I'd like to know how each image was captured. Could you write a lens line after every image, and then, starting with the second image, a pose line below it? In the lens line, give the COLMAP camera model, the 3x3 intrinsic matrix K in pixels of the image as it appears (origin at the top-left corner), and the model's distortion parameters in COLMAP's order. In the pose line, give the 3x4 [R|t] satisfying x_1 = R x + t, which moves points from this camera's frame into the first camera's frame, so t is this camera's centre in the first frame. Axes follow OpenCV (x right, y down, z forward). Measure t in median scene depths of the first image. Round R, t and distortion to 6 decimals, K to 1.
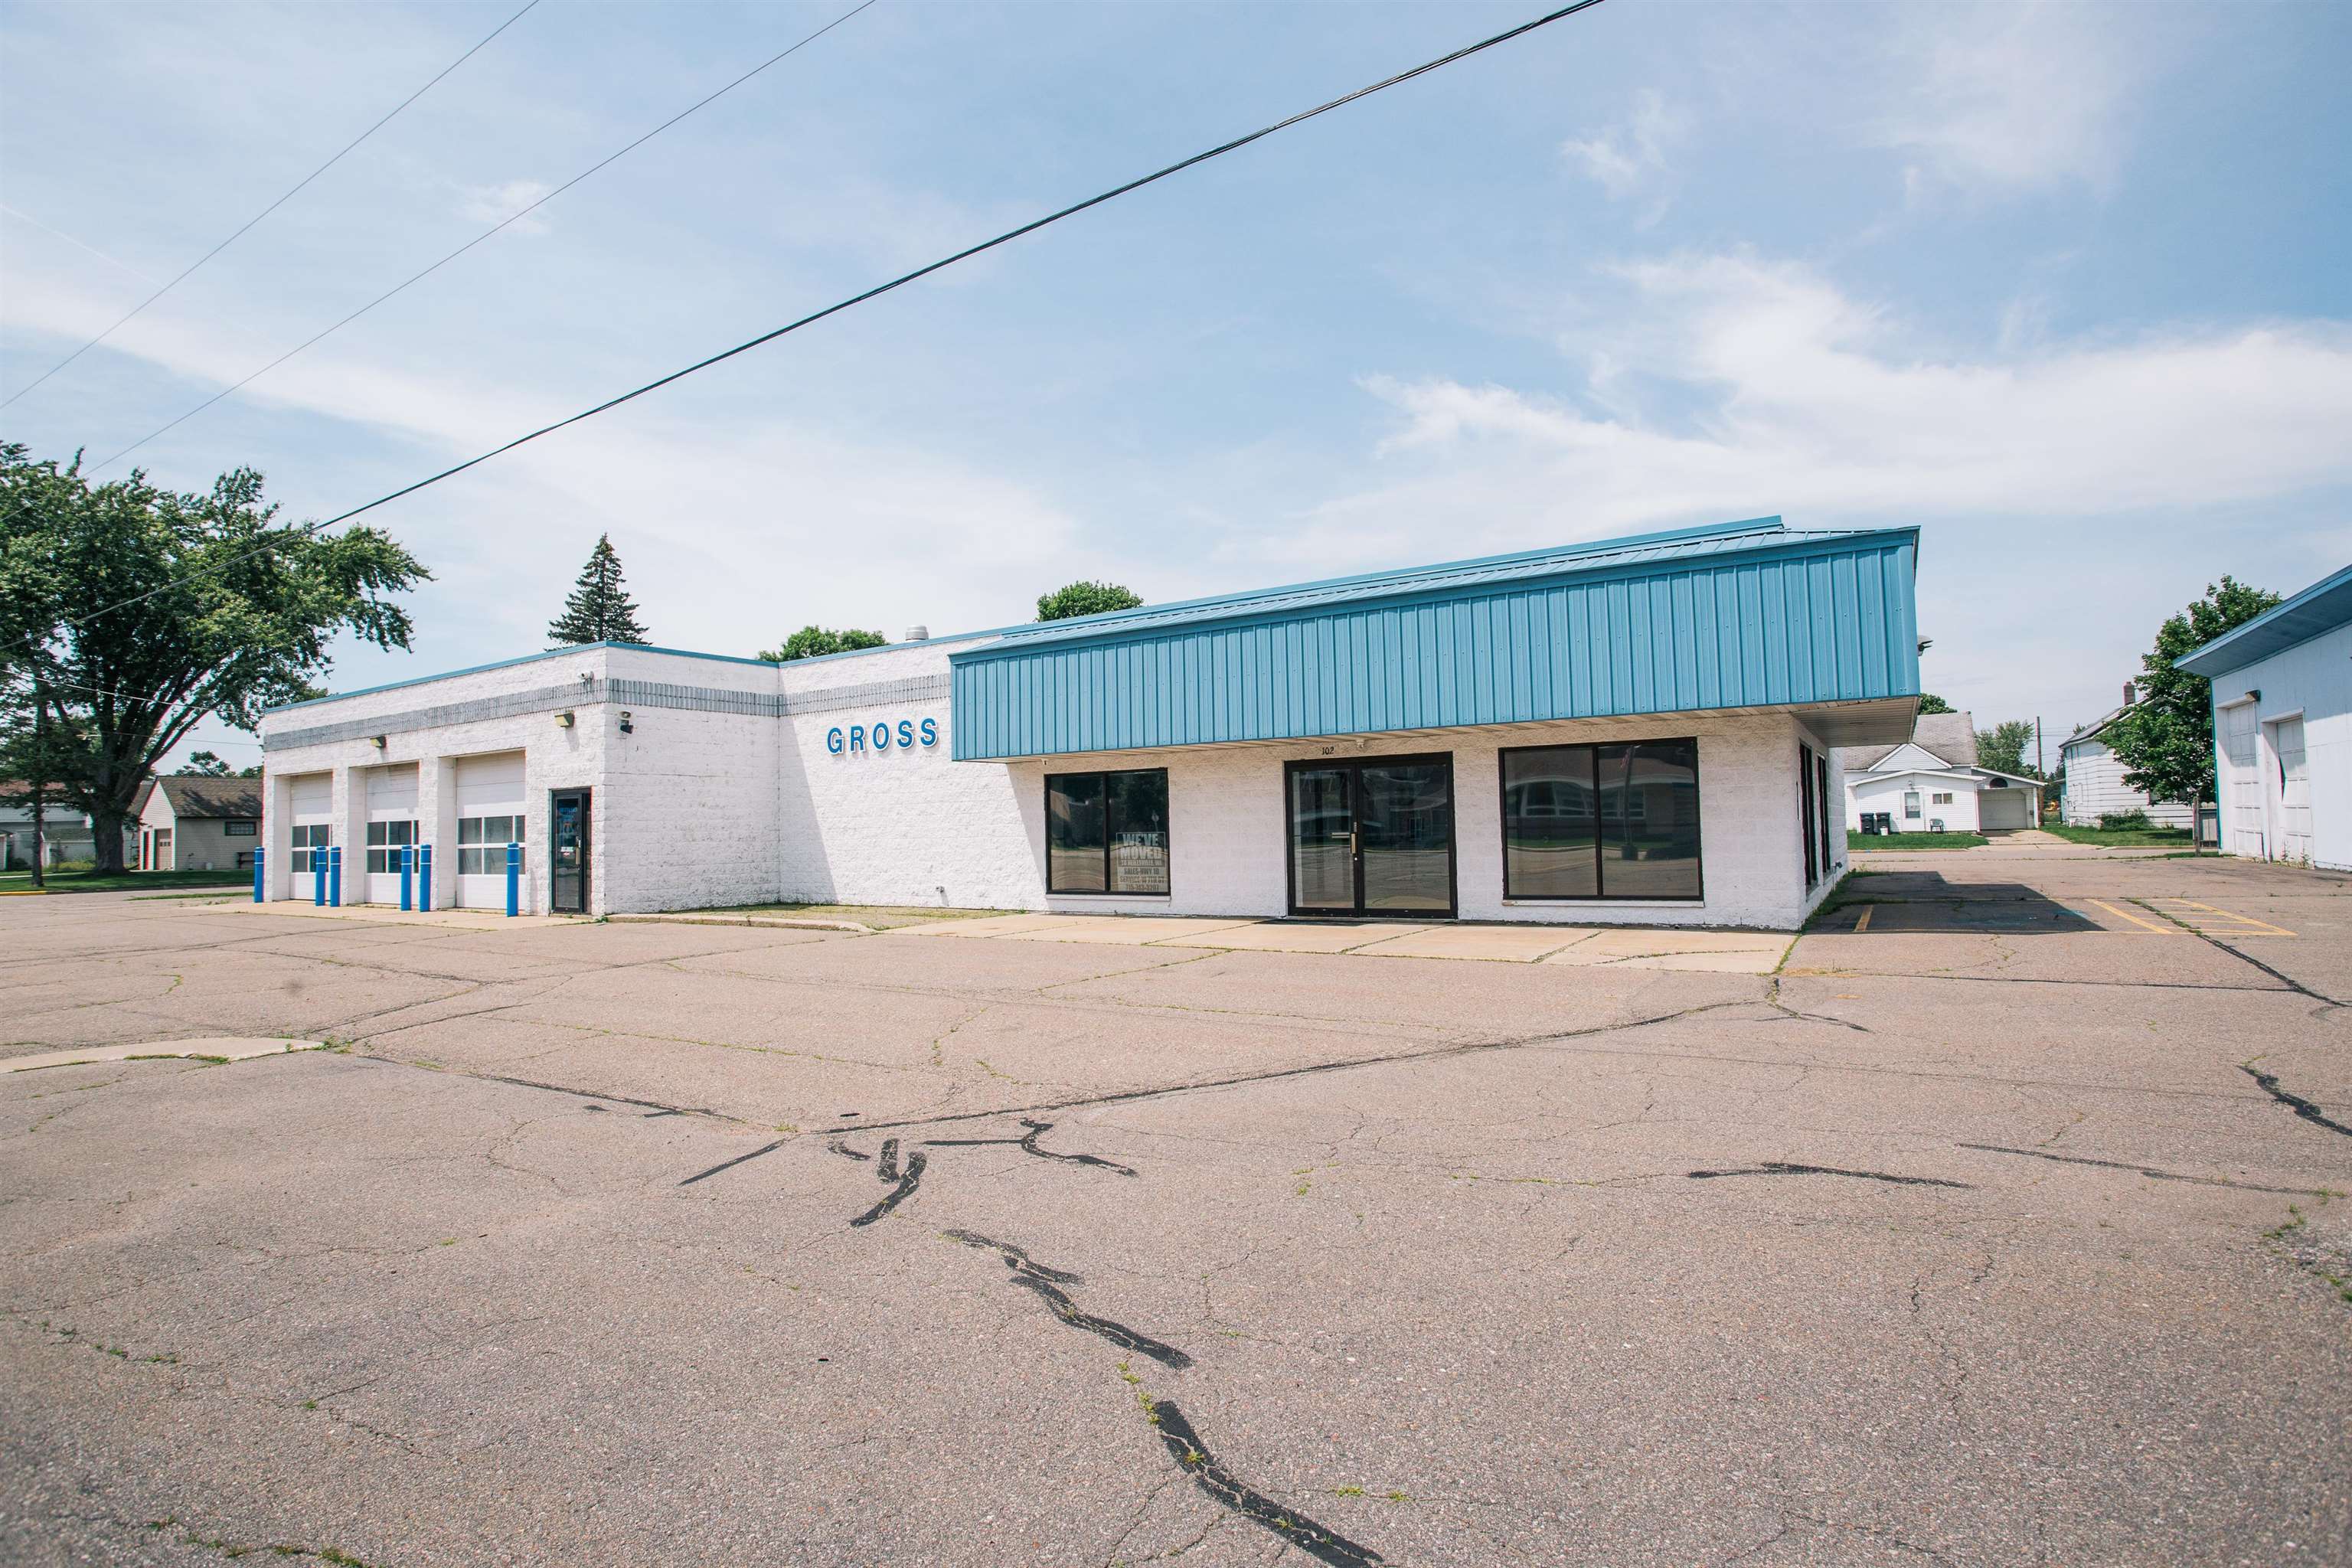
lens RADIAL K [[1152.1, 0, 1169.5], [0, 1152.1, 783.0], [0, 0, 1]] dist [-0.065452, 0.035137]
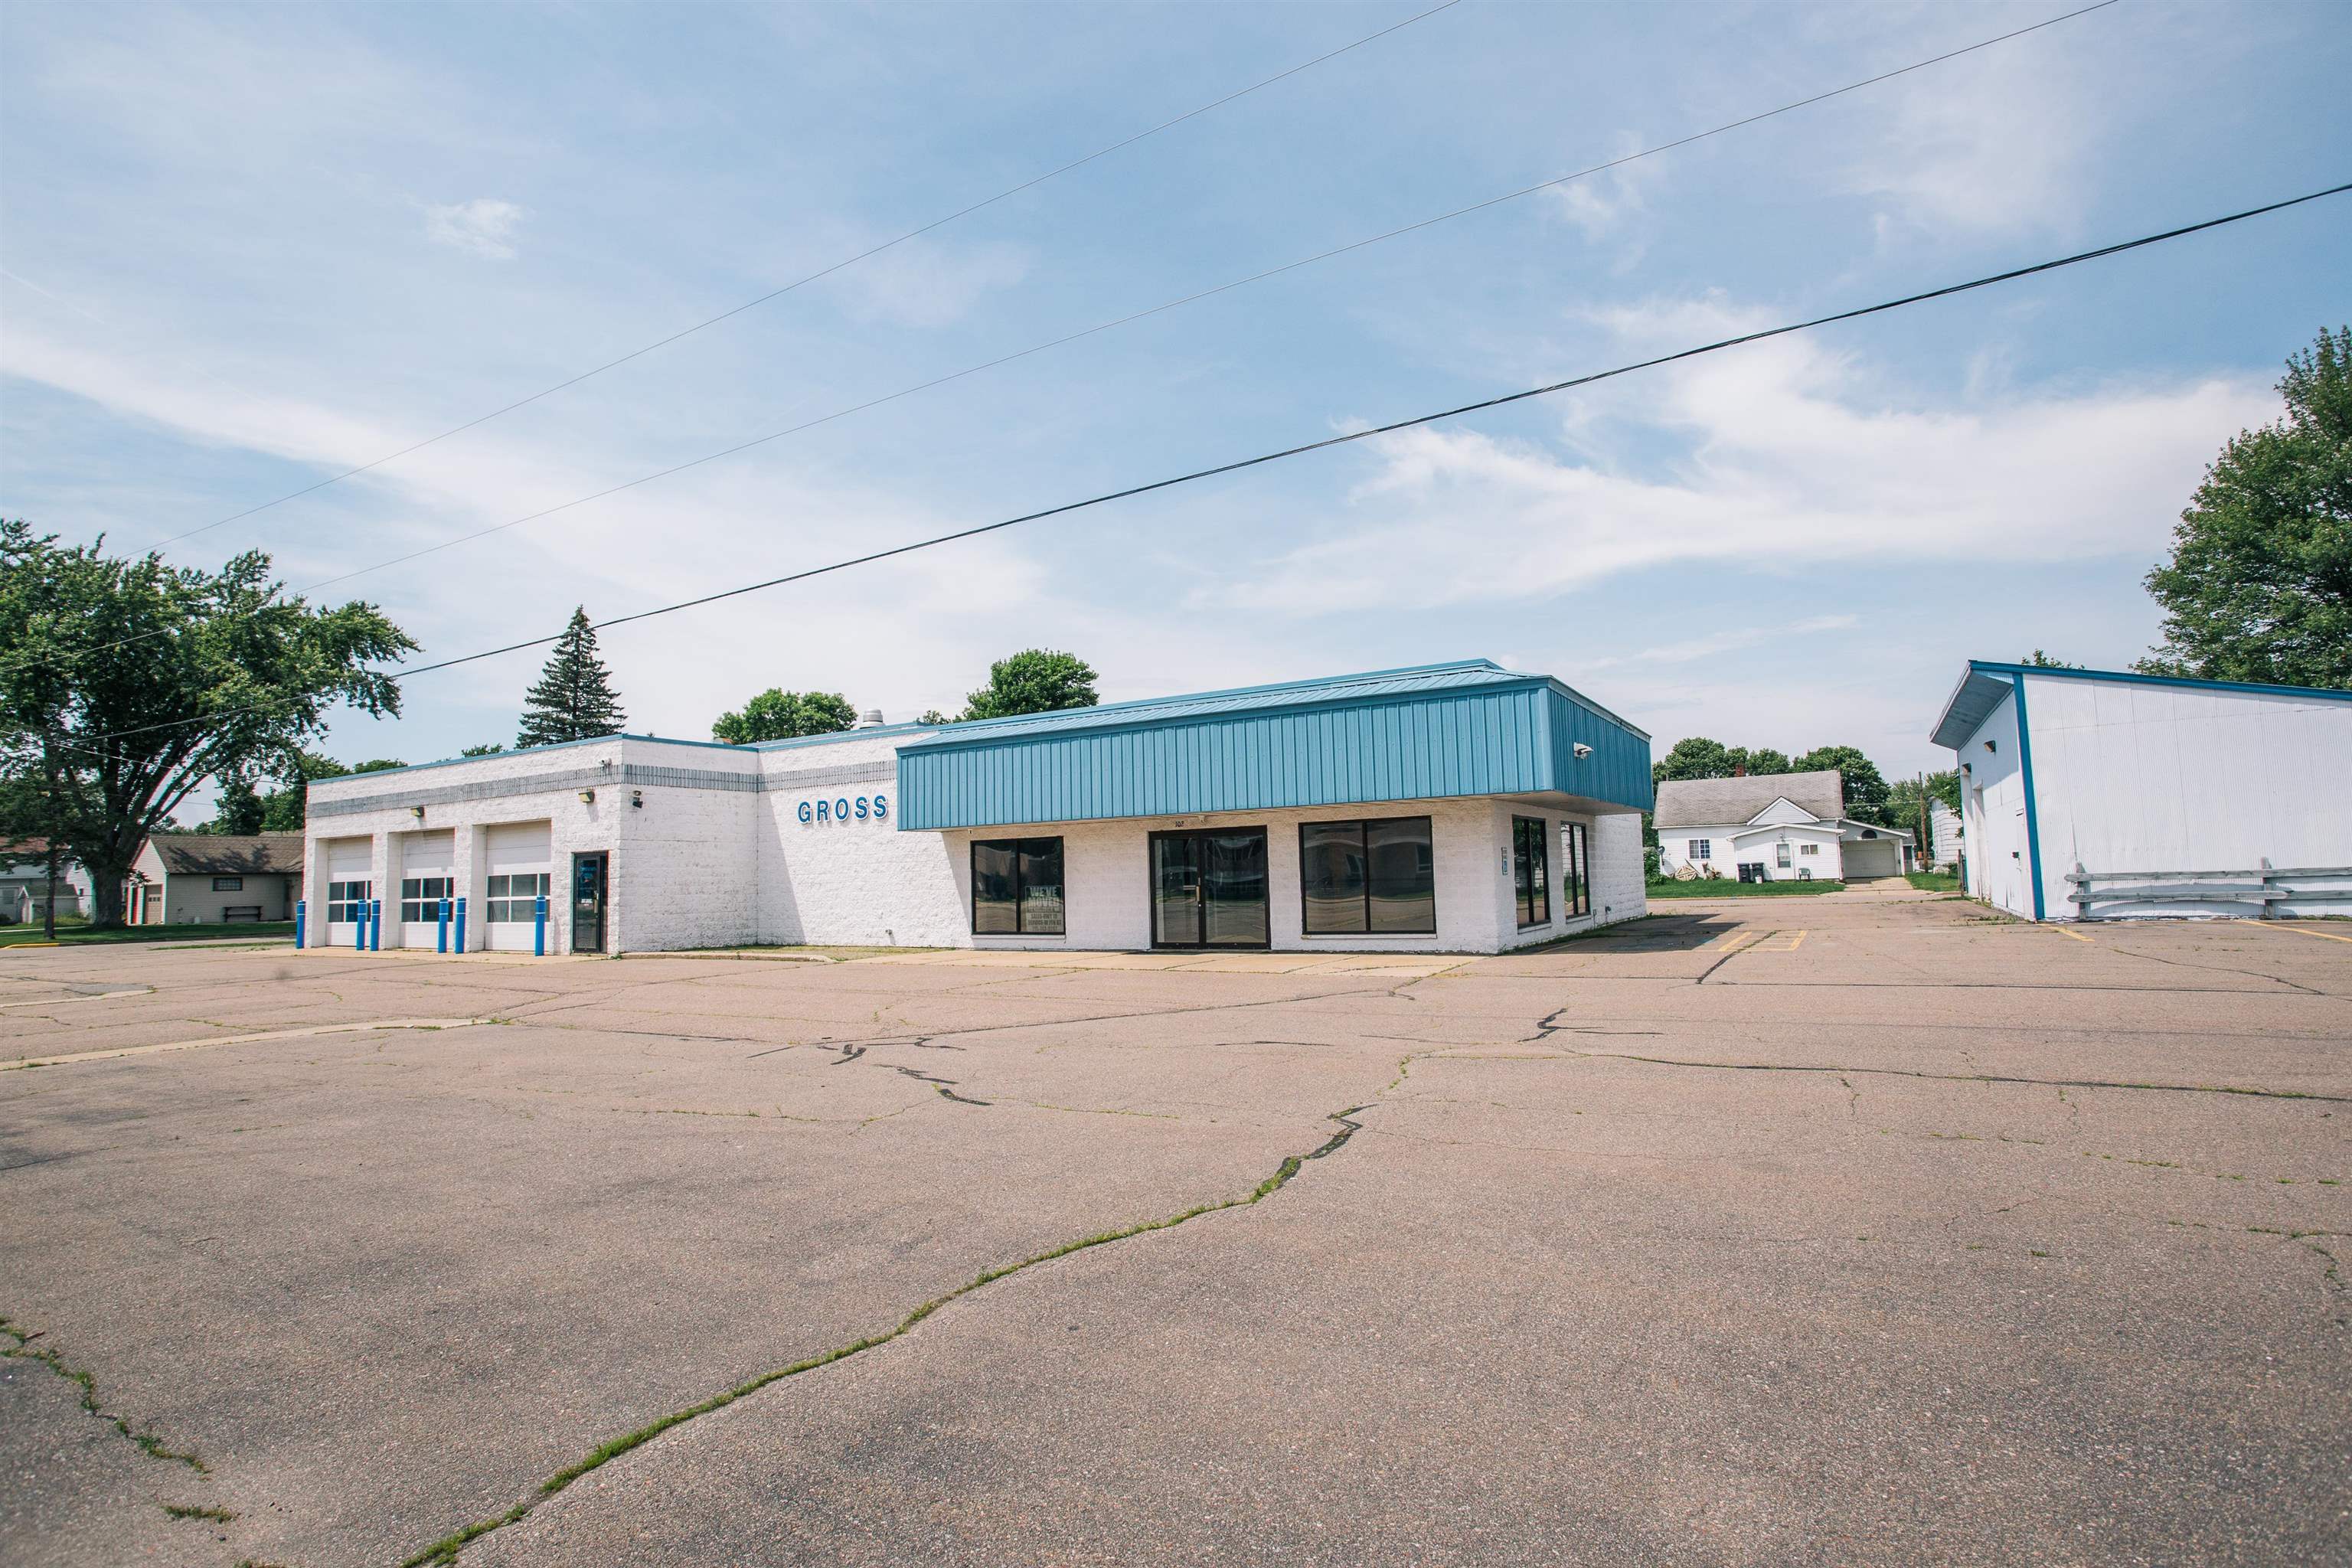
lens RADIAL K [[1172.0, 0, 1176.0], [0, 1172.0, 784.0], [0, 0, 1]] dist [-0.071842, 0.037210]
pose [[0.999421, -0.002595, 0.033922, 0.056966], [0.004038, 0.999087, -0.042533, -0.010742], [-0.033781, 0.042645, 0.998519, -0.231633]]
